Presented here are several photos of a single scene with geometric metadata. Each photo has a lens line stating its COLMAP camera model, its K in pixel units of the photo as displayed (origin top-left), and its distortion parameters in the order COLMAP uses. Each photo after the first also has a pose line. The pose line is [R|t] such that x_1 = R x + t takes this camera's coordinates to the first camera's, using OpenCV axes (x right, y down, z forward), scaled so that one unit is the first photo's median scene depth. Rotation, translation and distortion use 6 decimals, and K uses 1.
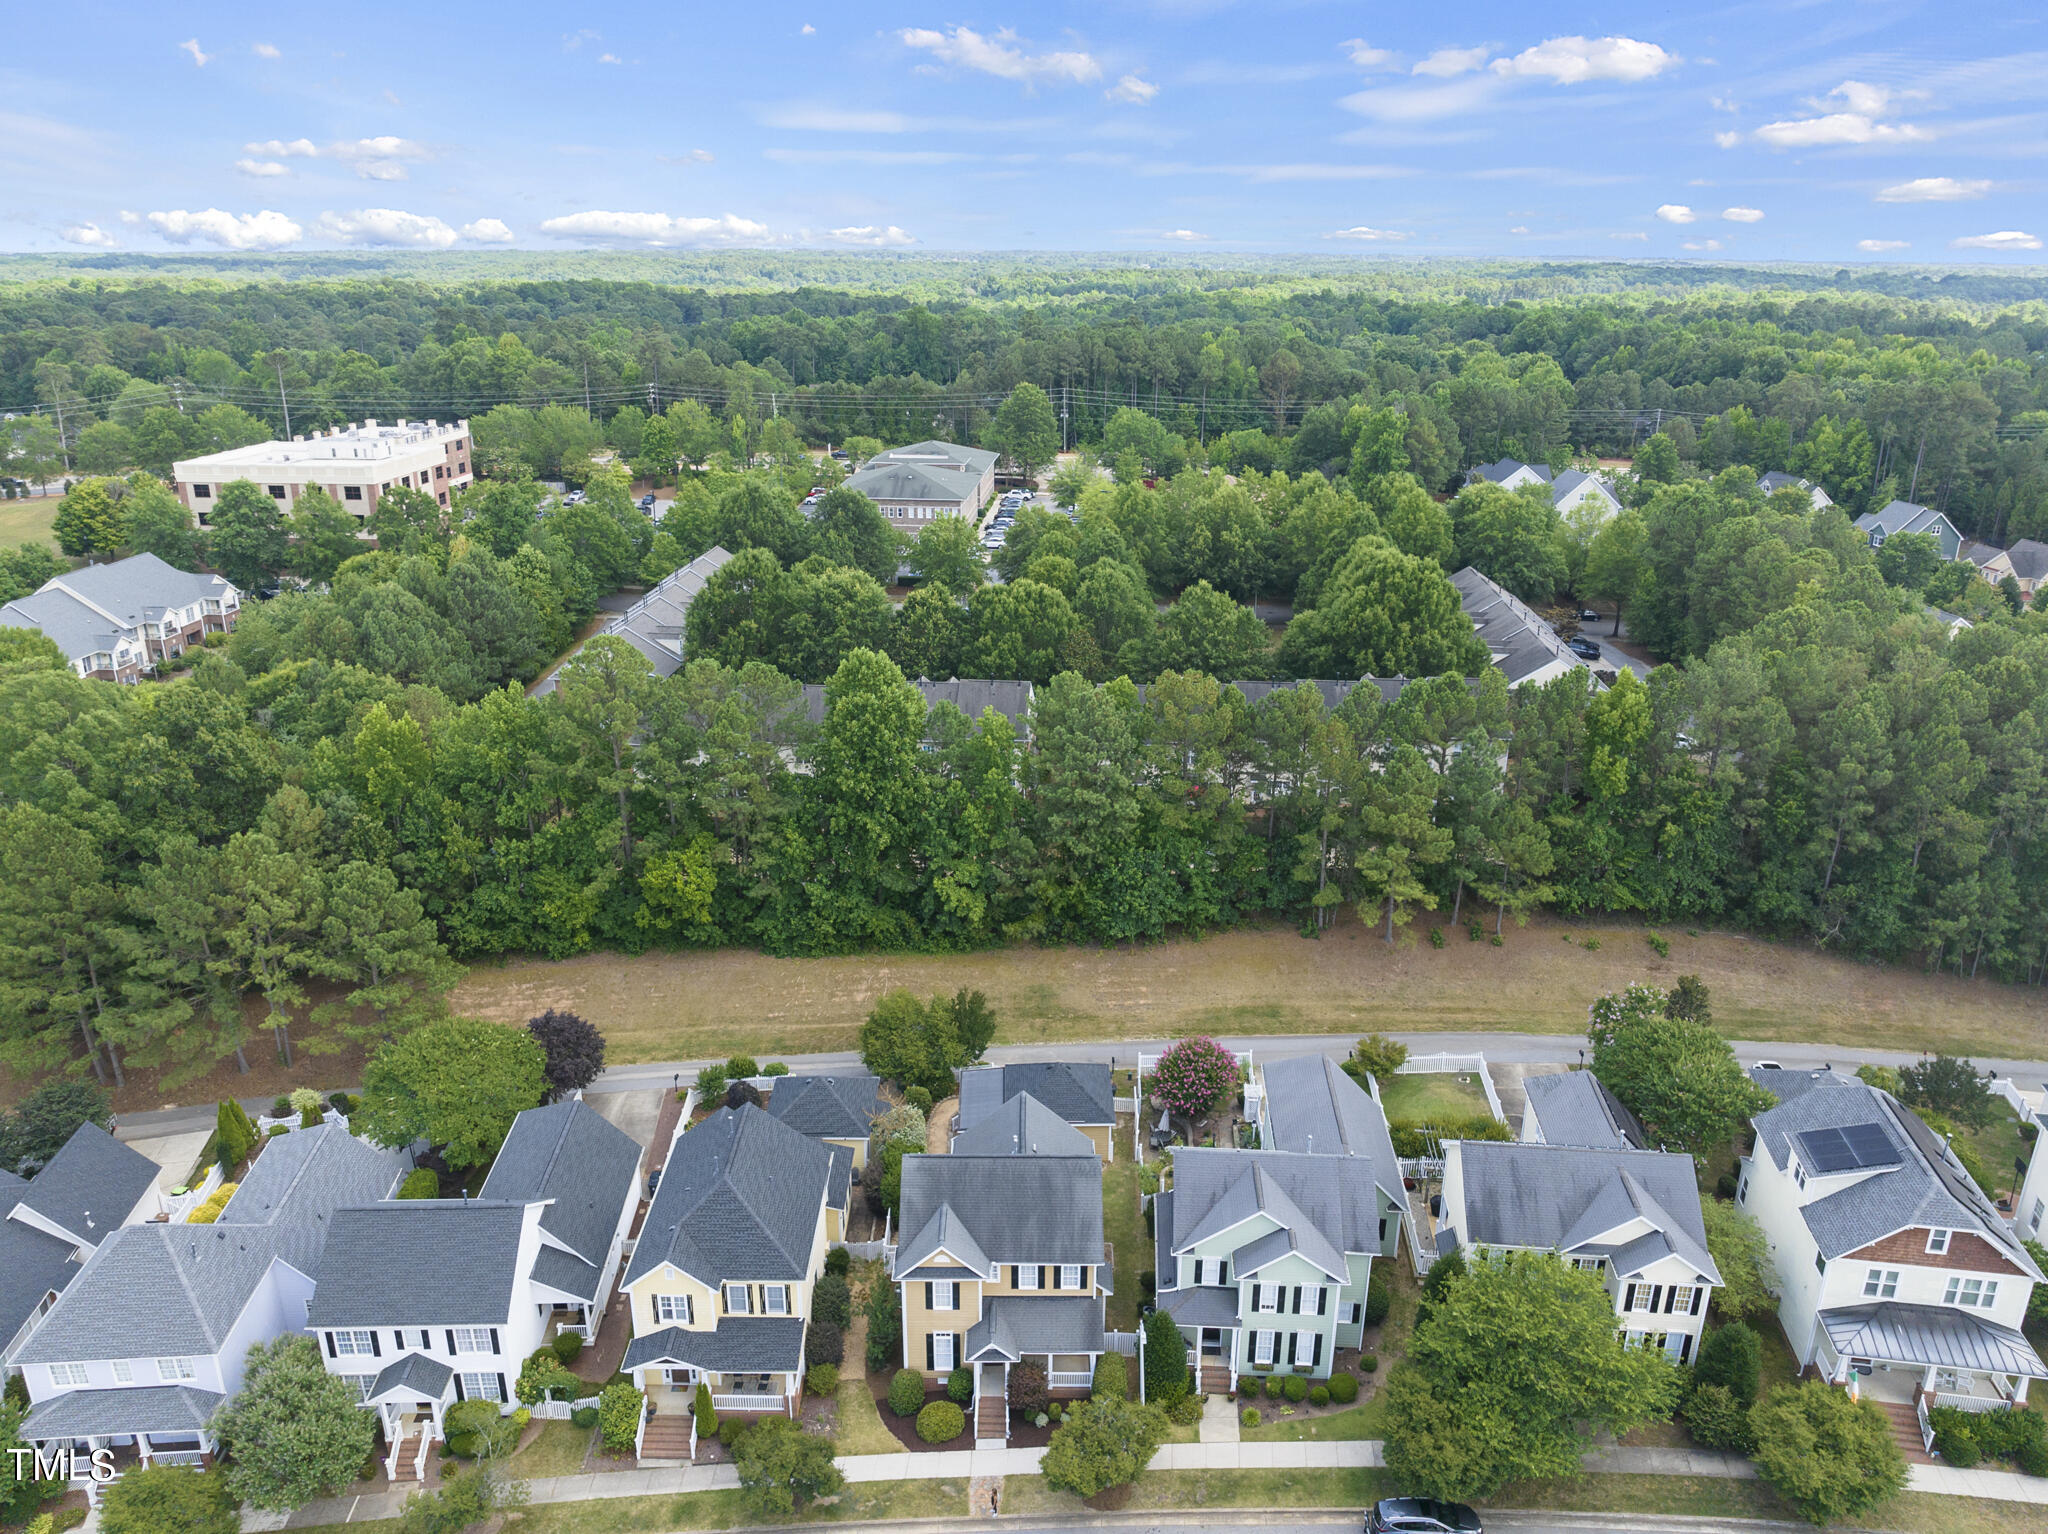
lens RADIAL K [[1425.4, 0, 1030.7], [0, 1425.4, 765.9], [0, 0, 1]] dist [-0.074538, 0.037869]
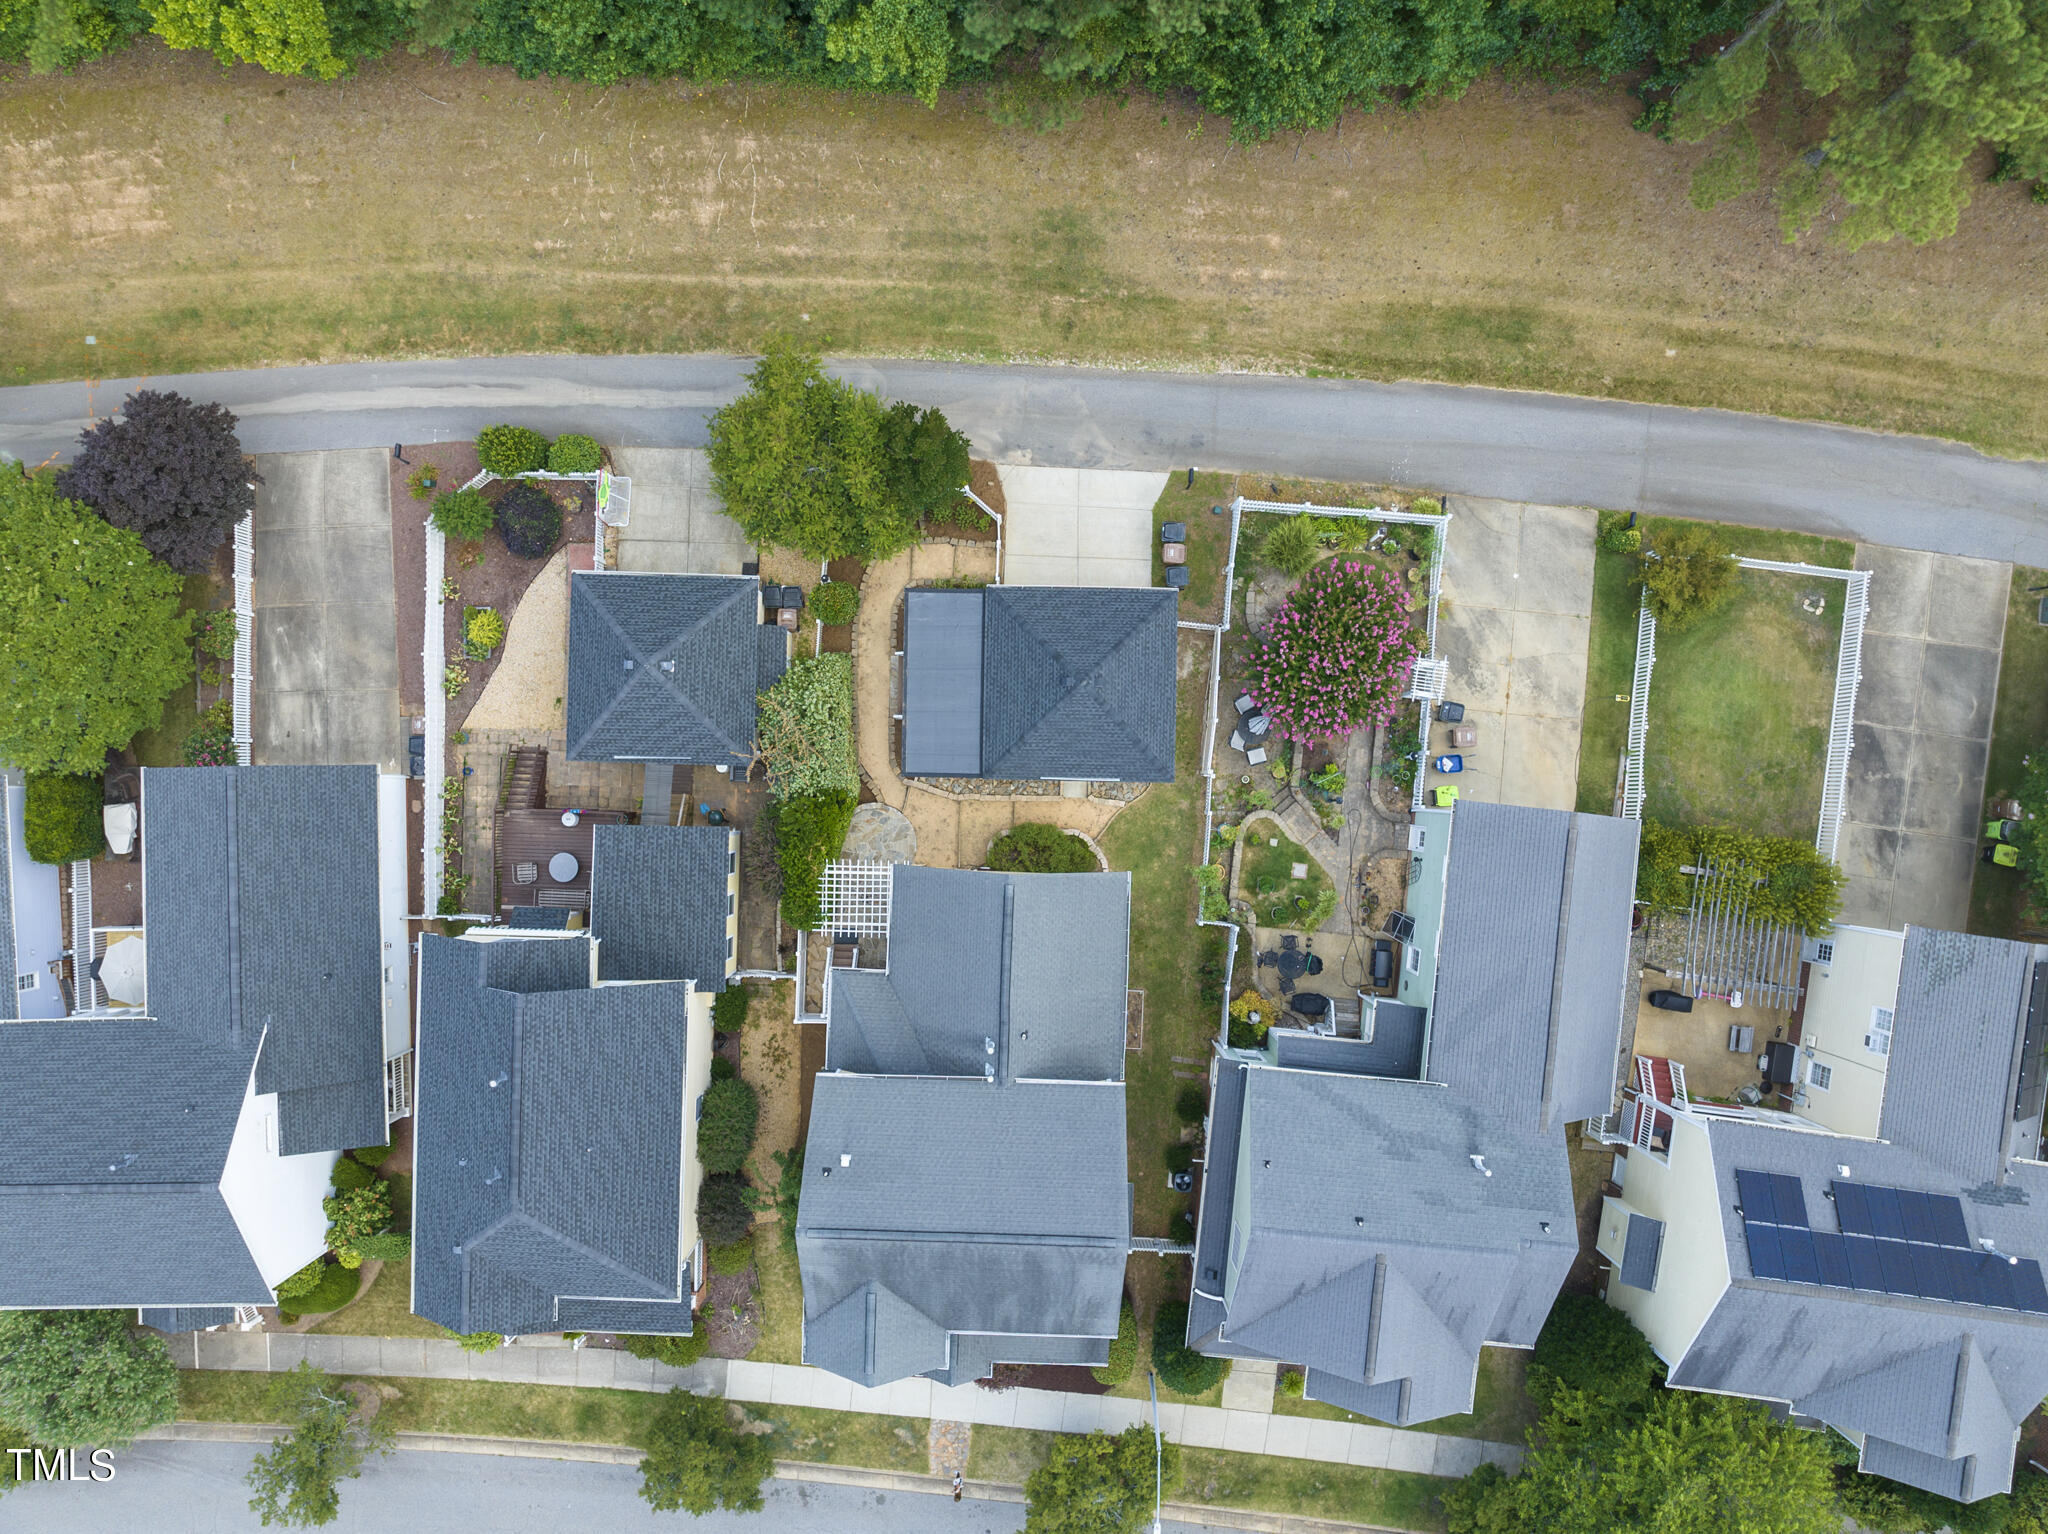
lens RADIAL K [[1425.4, 0, 1030.7], [0, 1425.4, 765.9], [0, 0, 1]] dist [-0.074538, 0.037869]
pose [[0.999403, 0.034550, -0.000802, 0.002422], [-0.011535, 0.355360, 0.934659, -0.383374], [0.032578, -0.934091, 0.355546, 1.066715]]
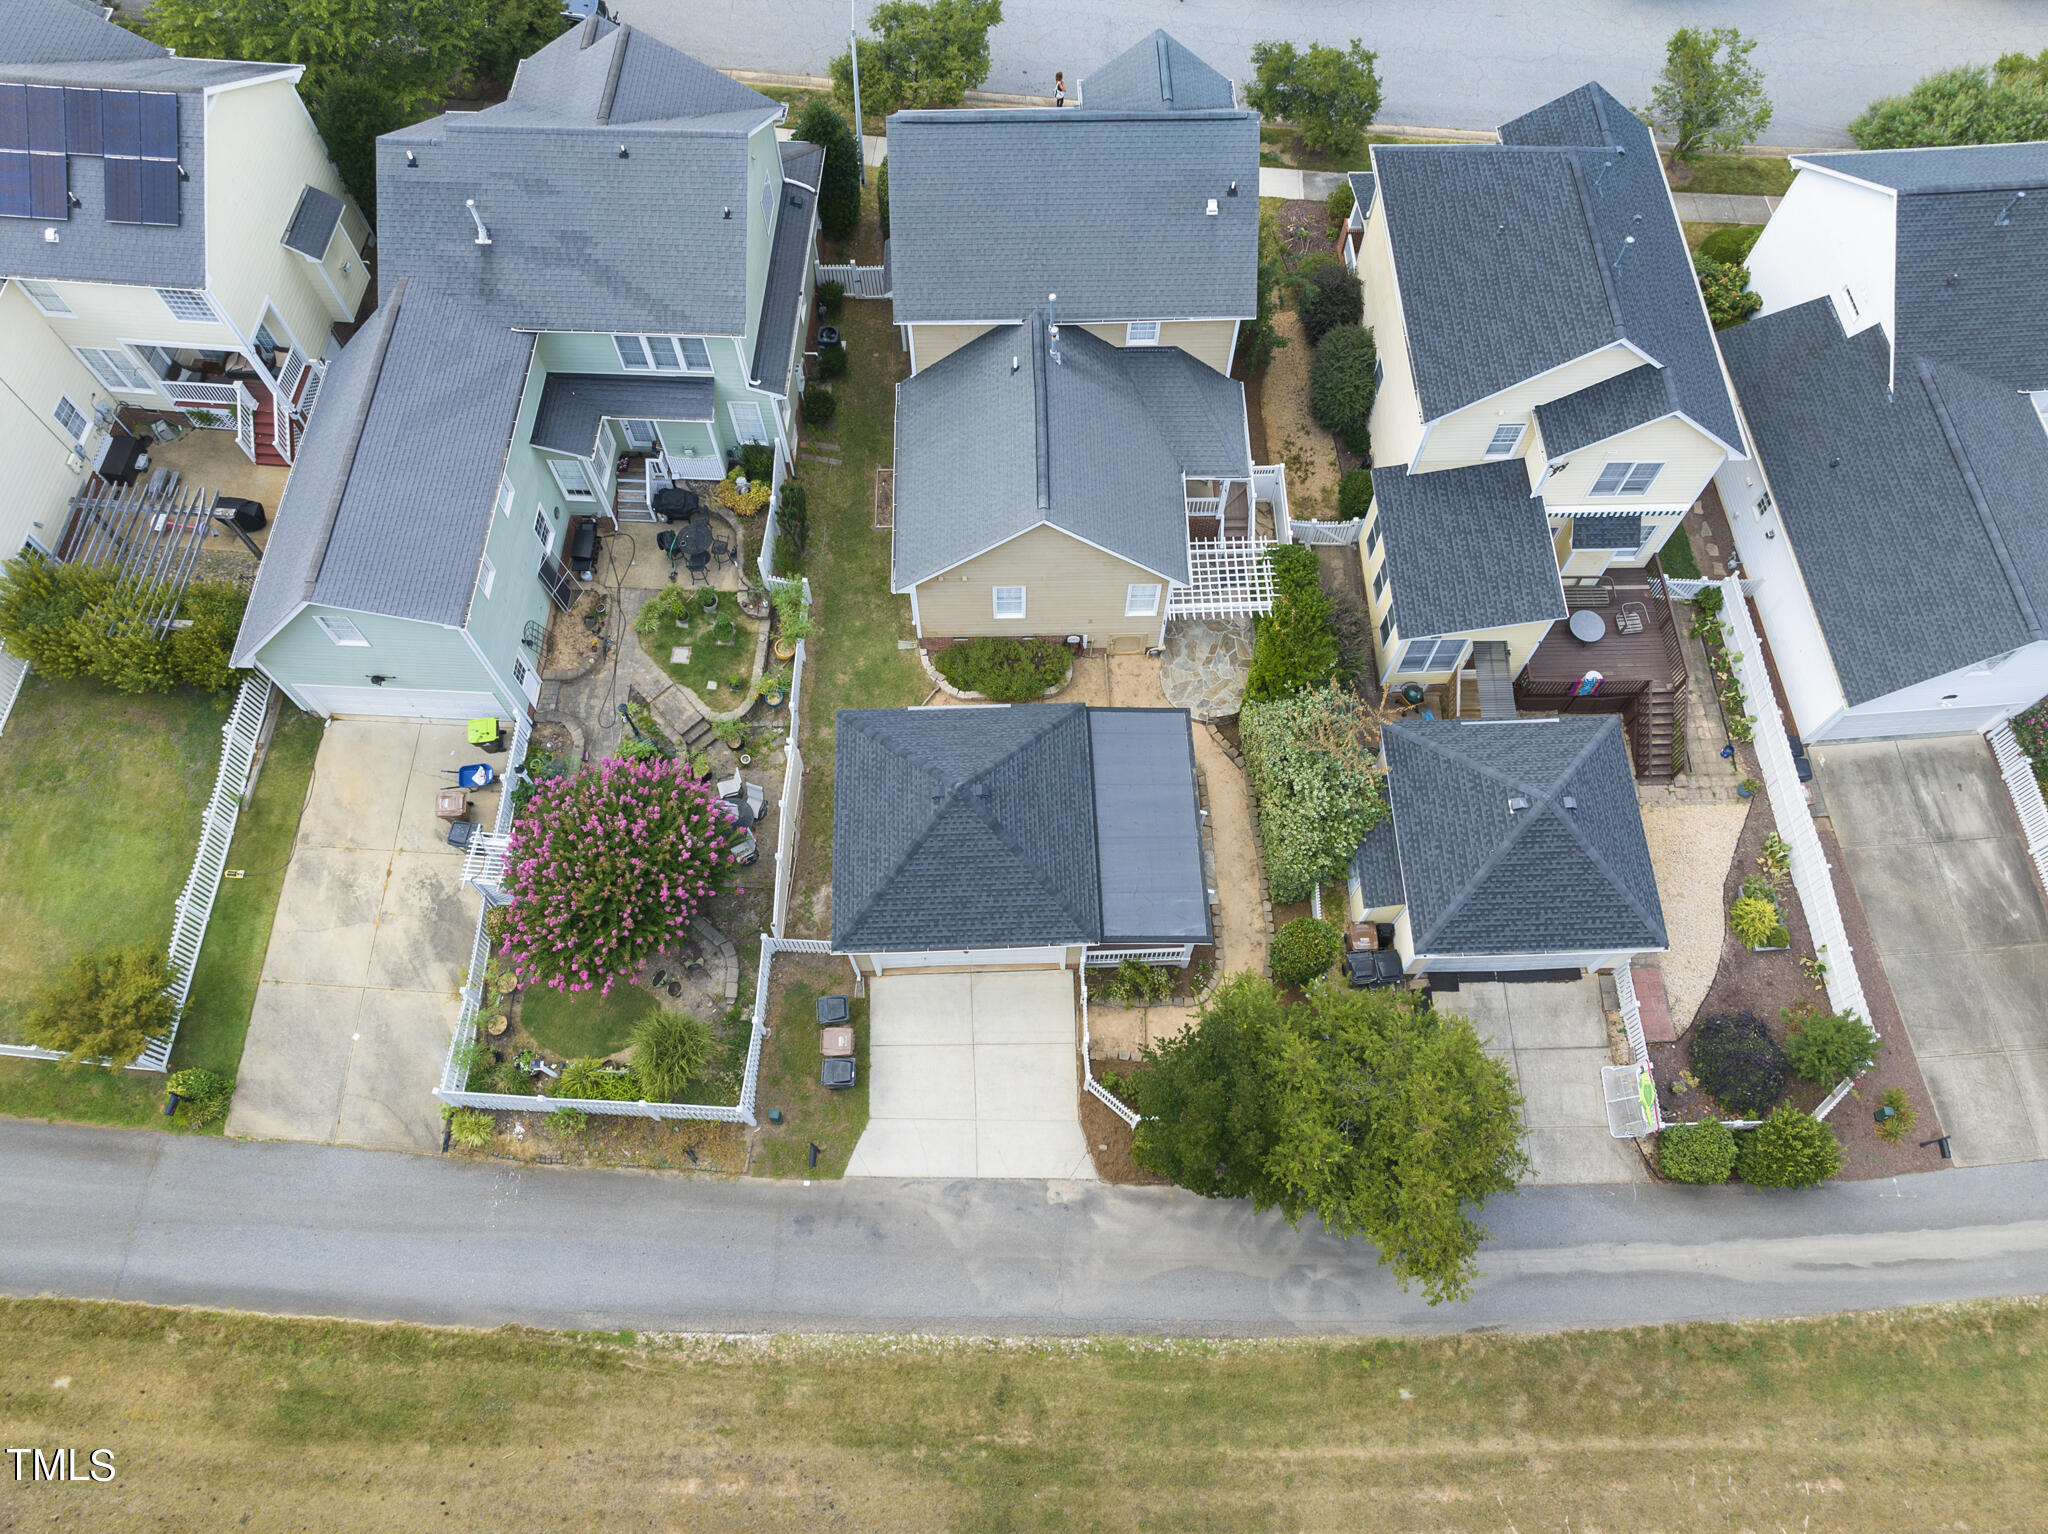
lens RADIAL K [[1425.4, 0, 1030.7], [0, 1425.4, 765.9], [0, 0, 1]] dist [-0.074538, 0.037869]
pose [[-0.999702, 0.015718, -0.018673, 0.010420], [-0.017384, 0.078493, 0.996763, -0.250582], [0.017133, 0.996791, -0.078197, 1.405571]]
